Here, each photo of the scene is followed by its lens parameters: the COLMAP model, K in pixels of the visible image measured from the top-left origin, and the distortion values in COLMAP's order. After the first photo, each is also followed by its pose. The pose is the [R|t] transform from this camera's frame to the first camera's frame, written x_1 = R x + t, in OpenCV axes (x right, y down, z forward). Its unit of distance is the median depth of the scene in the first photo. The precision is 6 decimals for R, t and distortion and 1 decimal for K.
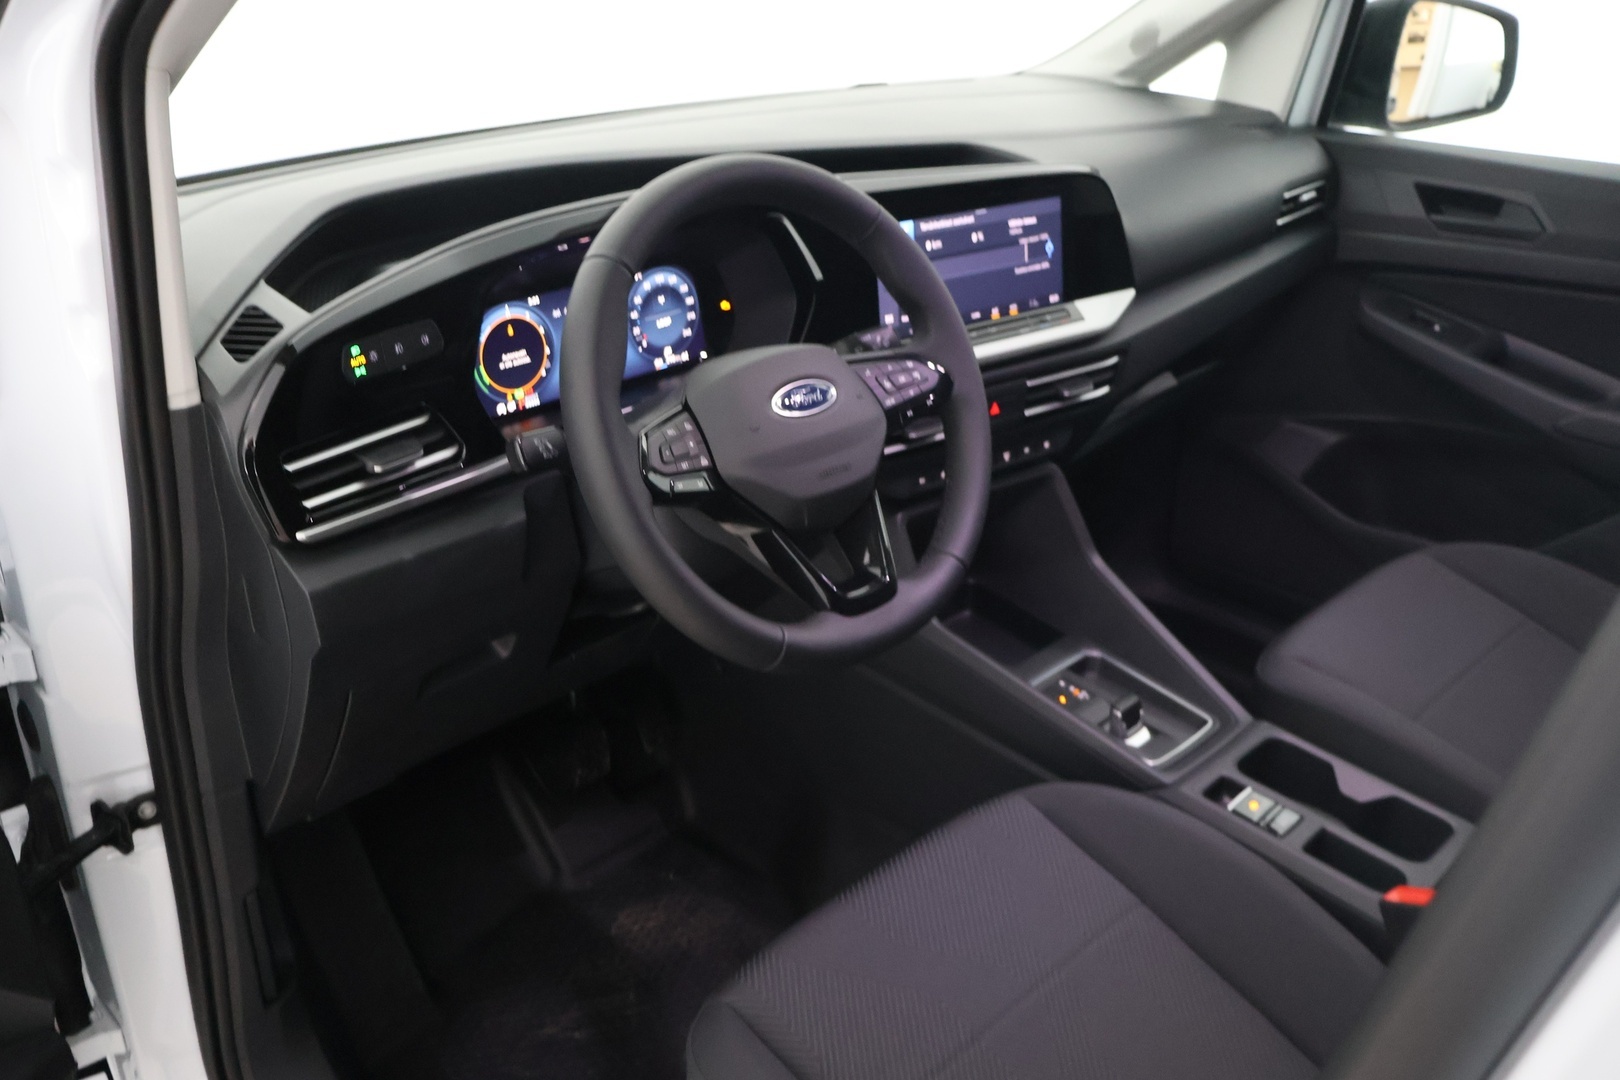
lens RADIAL K [[1369.7, 0, 810.0], [0, 1369.7, 540.0], [0, 0, 1]] dist [0.008888, 0.000782]
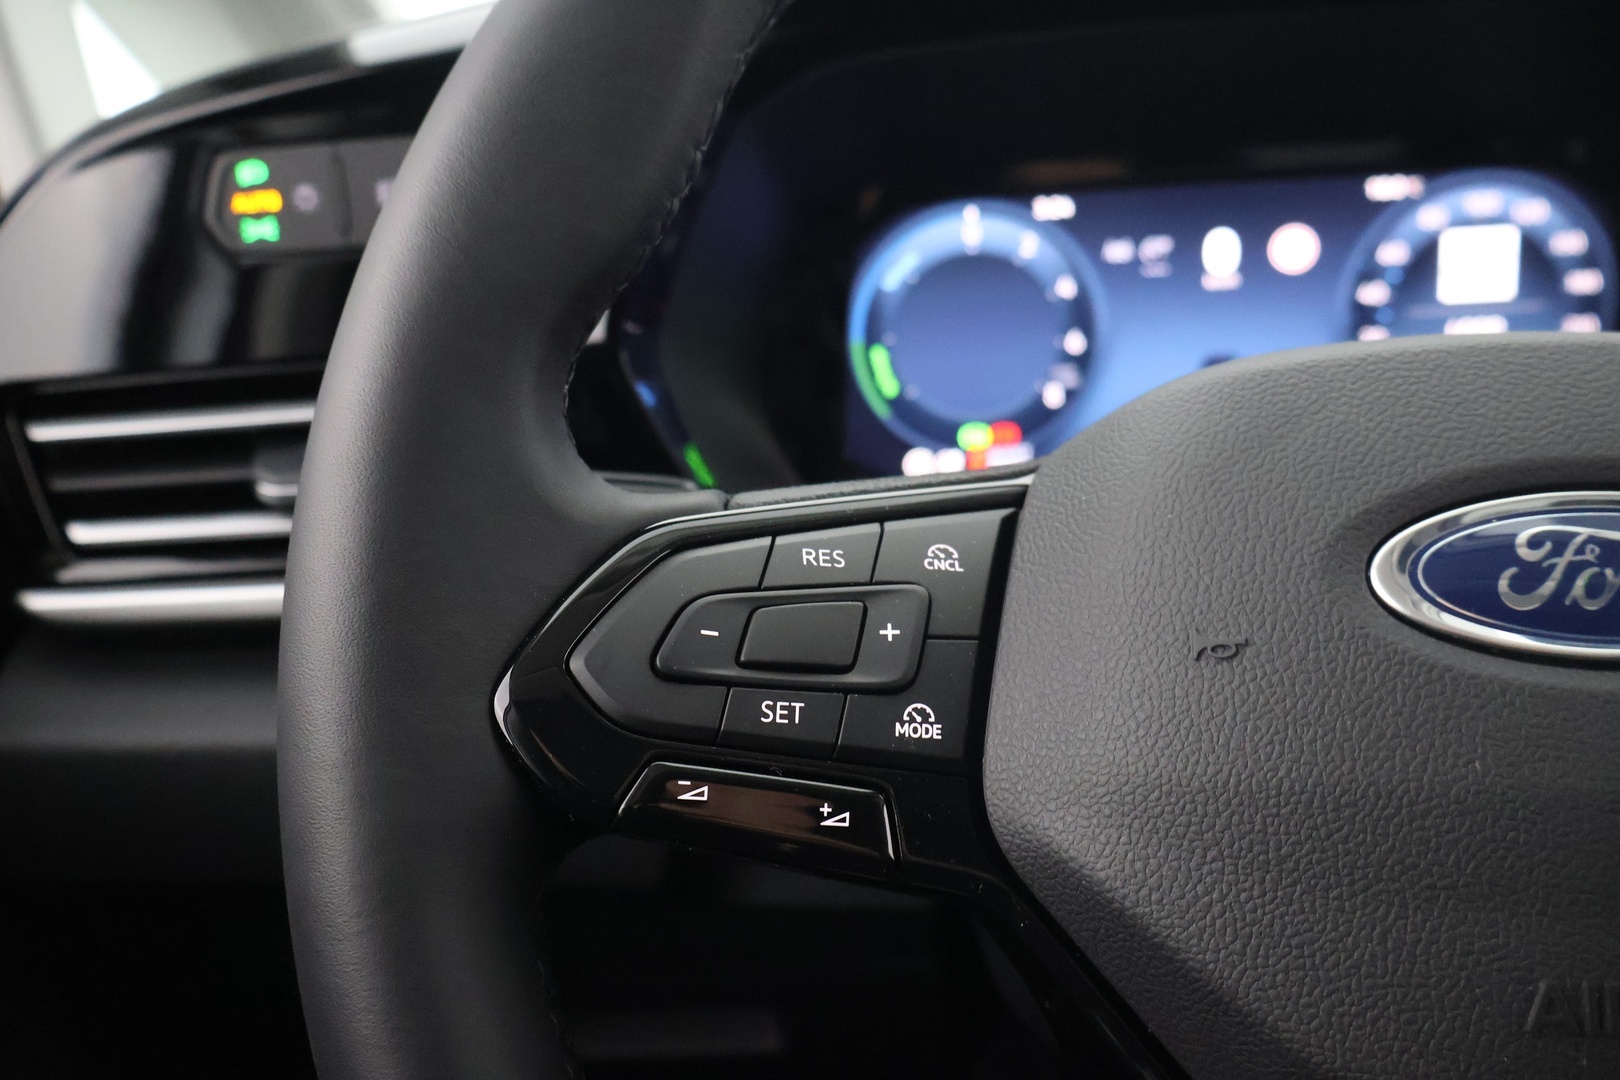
lens RADIAL K [[1369.7, 0, 810.0], [0, 1369.7, 540.0], [0, 0, 1]] dist [0.008888, 0.000782]
pose [[0.651403, 0.195769, -0.733040, 0.052490], [-0.272830, 0.961954, 0.014458, -0.067423], [0.707981, 0.190577, 0.680031, 0.668109]]
